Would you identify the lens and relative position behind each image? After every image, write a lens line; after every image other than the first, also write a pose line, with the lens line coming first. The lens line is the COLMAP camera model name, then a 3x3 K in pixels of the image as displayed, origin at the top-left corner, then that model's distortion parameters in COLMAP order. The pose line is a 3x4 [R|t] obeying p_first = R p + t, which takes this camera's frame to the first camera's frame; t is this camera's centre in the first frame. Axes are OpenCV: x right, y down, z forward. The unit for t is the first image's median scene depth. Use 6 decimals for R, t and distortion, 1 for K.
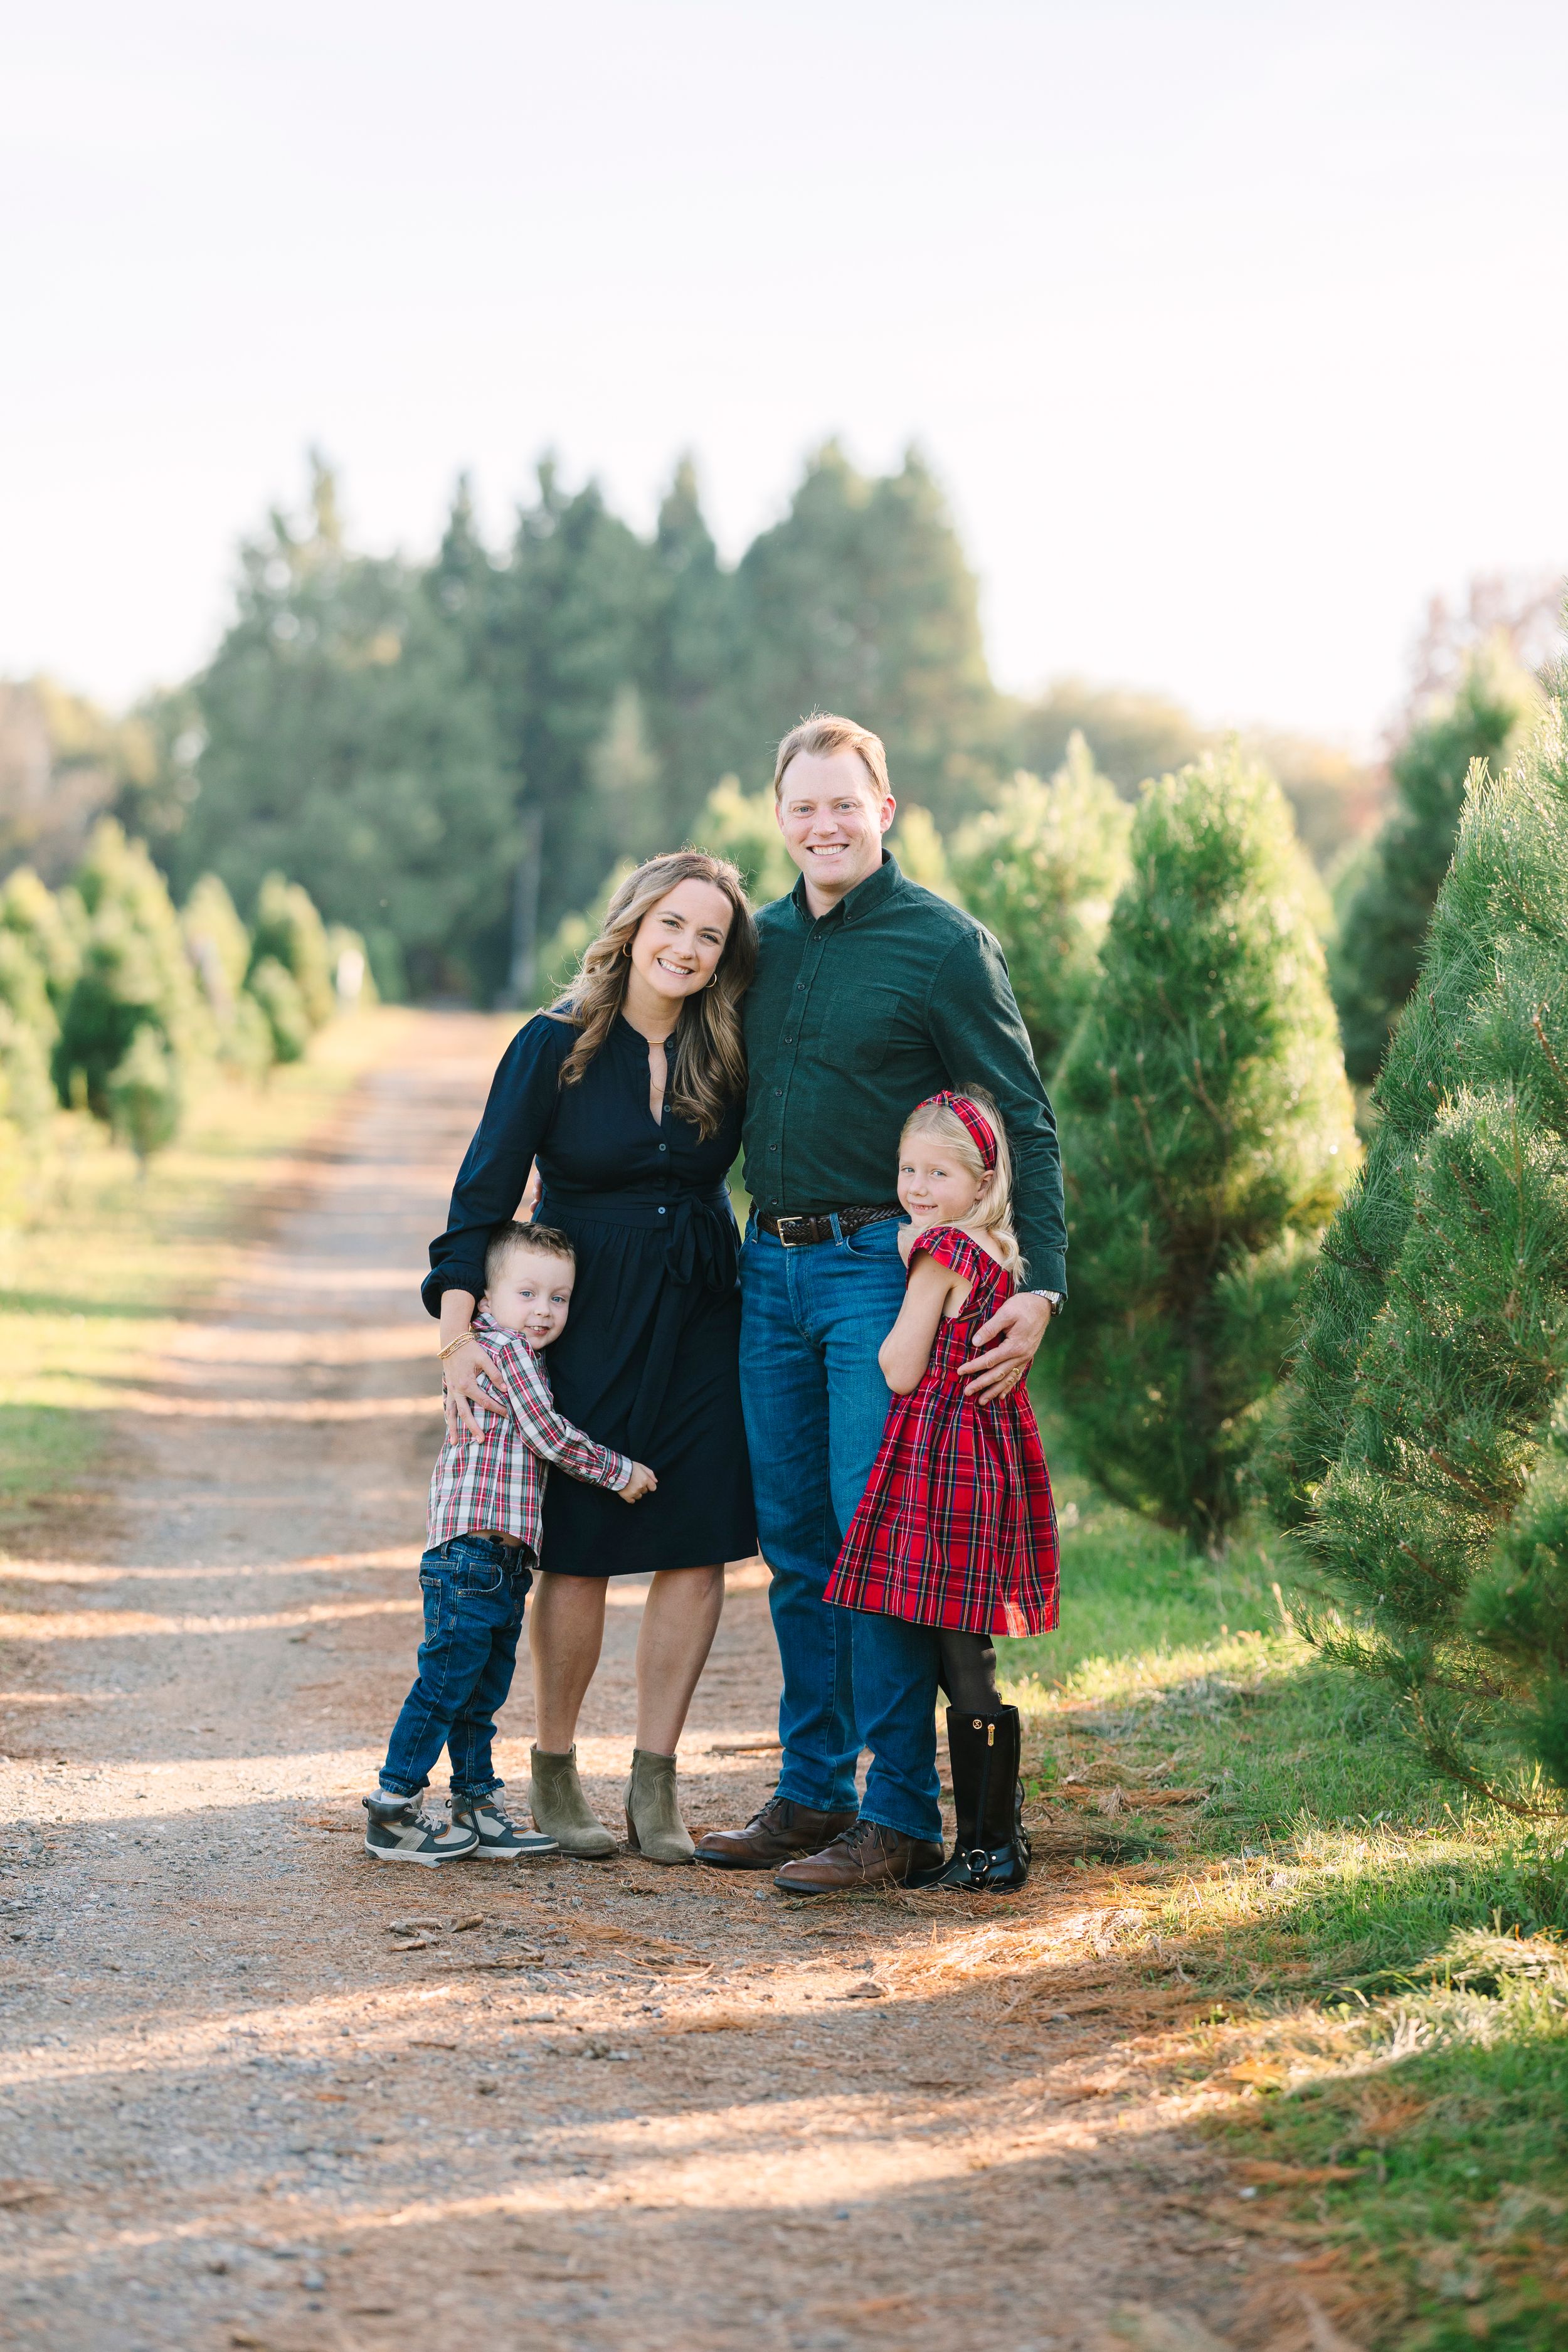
lens RADIAL K [[5851.1, 0, 784.0], [0, 5851.1, 1176.0], [0, 0, 1]] dist [-0.111884, -0.412562]
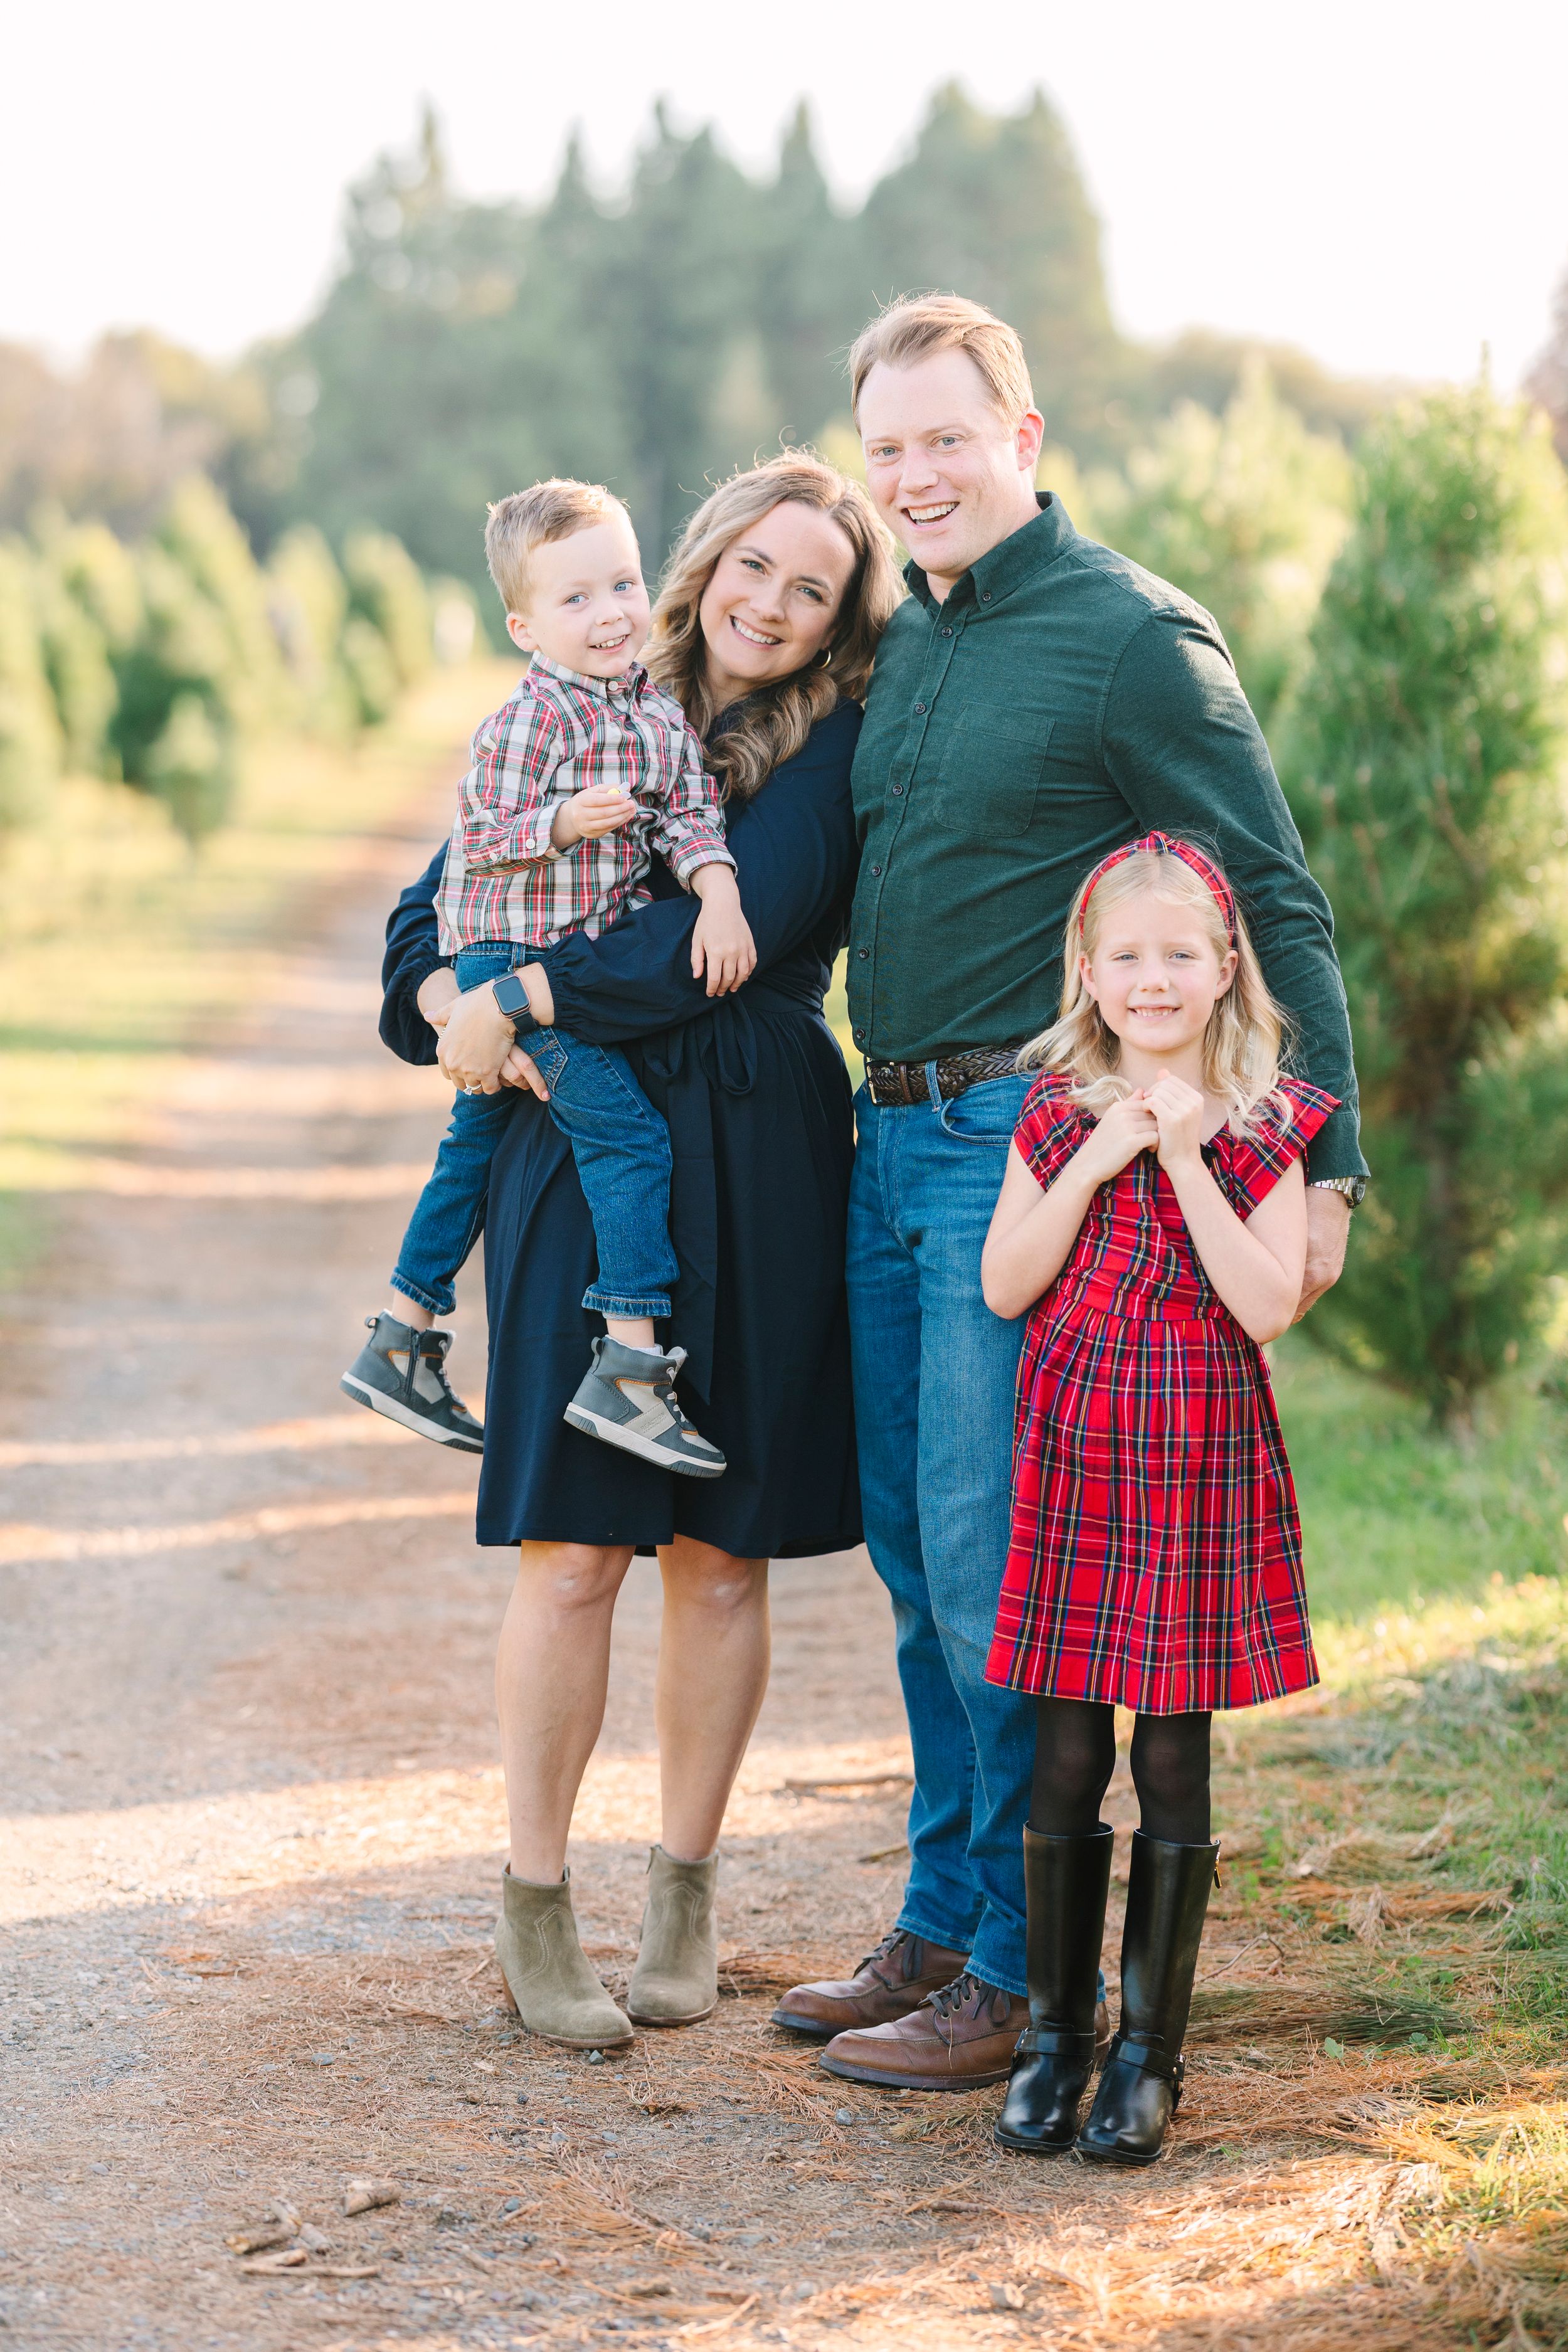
lens RADIAL K [[5851.1, 0, 784.0], [0, 5851.1, 1176.0], [0, 0, 1]] dist [-0.111884, -0.412562]
pose [[0.999770, -0.001981, -0.021367, 0.002285], [0.003245, 0.998234, 0.059318, -0.013535], [0.021211, -0.059373, 0.998010, 0.245728]]
